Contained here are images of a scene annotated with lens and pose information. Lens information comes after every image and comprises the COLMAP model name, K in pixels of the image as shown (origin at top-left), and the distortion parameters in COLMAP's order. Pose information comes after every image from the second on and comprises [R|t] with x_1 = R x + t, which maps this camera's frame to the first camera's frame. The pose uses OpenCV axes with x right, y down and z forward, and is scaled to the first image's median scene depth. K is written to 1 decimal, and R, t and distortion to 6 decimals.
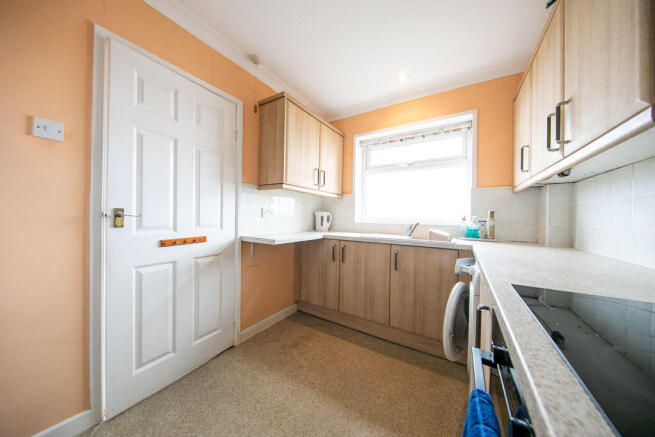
lens RADIAL K [[212.0, 0, 327.5], [0, 212.0, 218.5], [0, 0, 1]] dist [-0.000246, -0.000028]
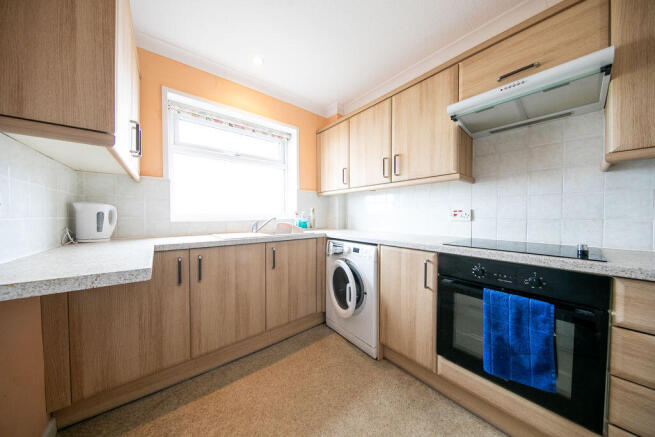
lens RADIAL K [[207.8, 0, 327.5], [0, 207.8, 218.5], [0, 0, 1]] dist [-0.000540, -0.000083]
pose [[0.319906, -0.034270, 0.946829, -0.415801], [0.011084, 0.999413, 0.032429, -0.007885], [-0.947385, 0.000120, 0.320098, 0.412268]]
